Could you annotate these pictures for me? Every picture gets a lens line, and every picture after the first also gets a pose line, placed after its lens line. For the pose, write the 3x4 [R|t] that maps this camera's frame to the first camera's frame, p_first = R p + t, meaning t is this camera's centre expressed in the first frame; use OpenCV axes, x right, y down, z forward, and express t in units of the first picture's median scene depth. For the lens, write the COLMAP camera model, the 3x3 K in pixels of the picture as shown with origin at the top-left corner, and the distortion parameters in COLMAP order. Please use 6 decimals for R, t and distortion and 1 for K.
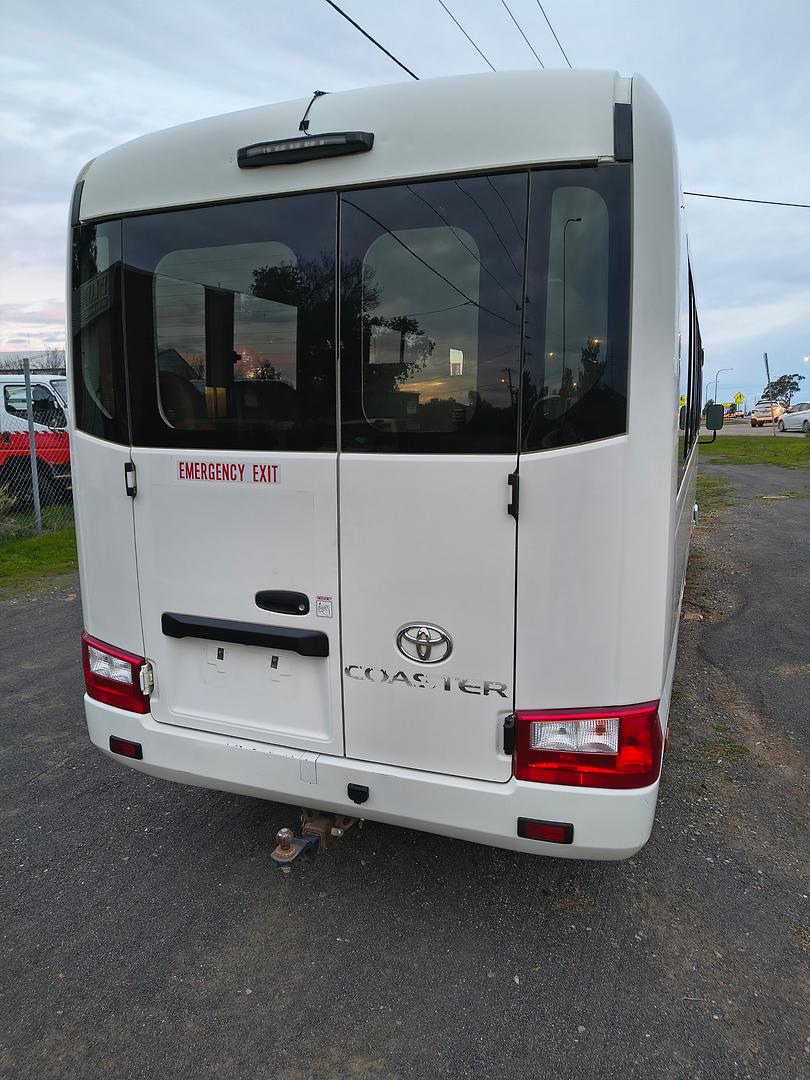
lens RADIAL K [[745.4, 0, 408.3], [0, 745.4, 532.6], [0, 0, 1]] dist [0.012676, -0.007787]
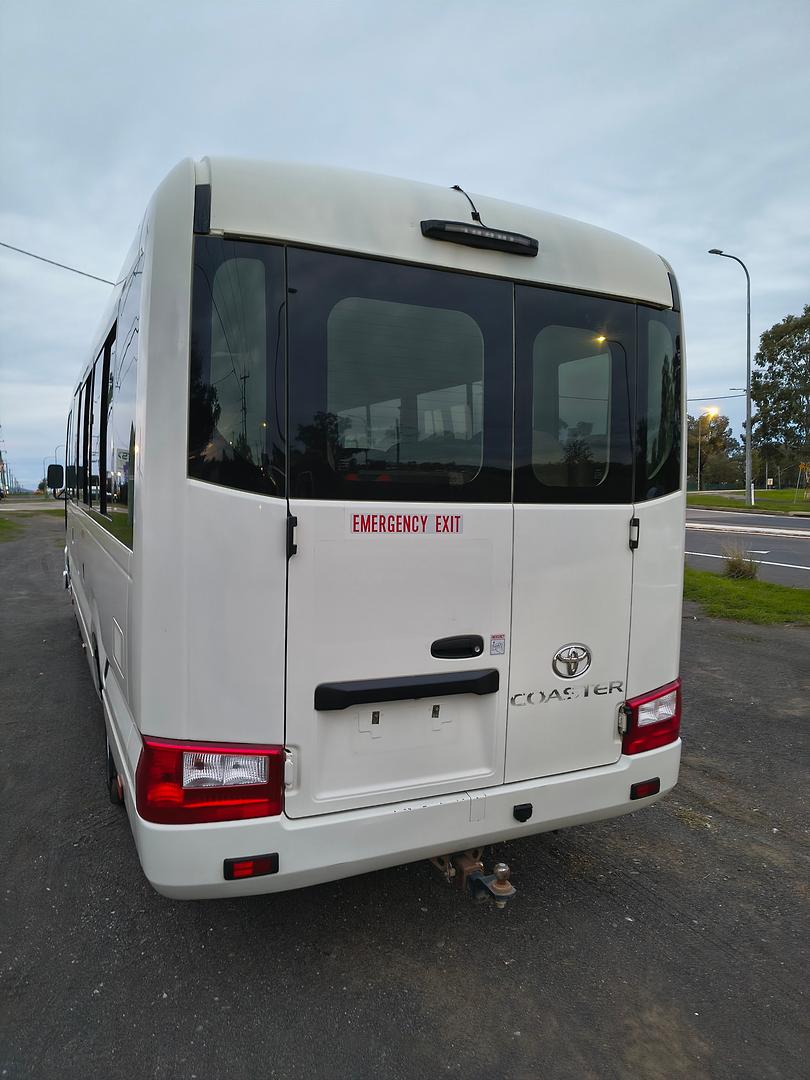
lens RADIAL K [[749.8, 0, 310.0], [0, 749.8, 496.6], [0, 0, 1]] dist [0.004079, -0.000137]
pose [[0.706185, -0.006326, 0.707999, -1.061373], [0.075975, 0.994863, -0.066891, -0.061504], [-0.703939, 0.101028, 0.703038, 0.397714]]
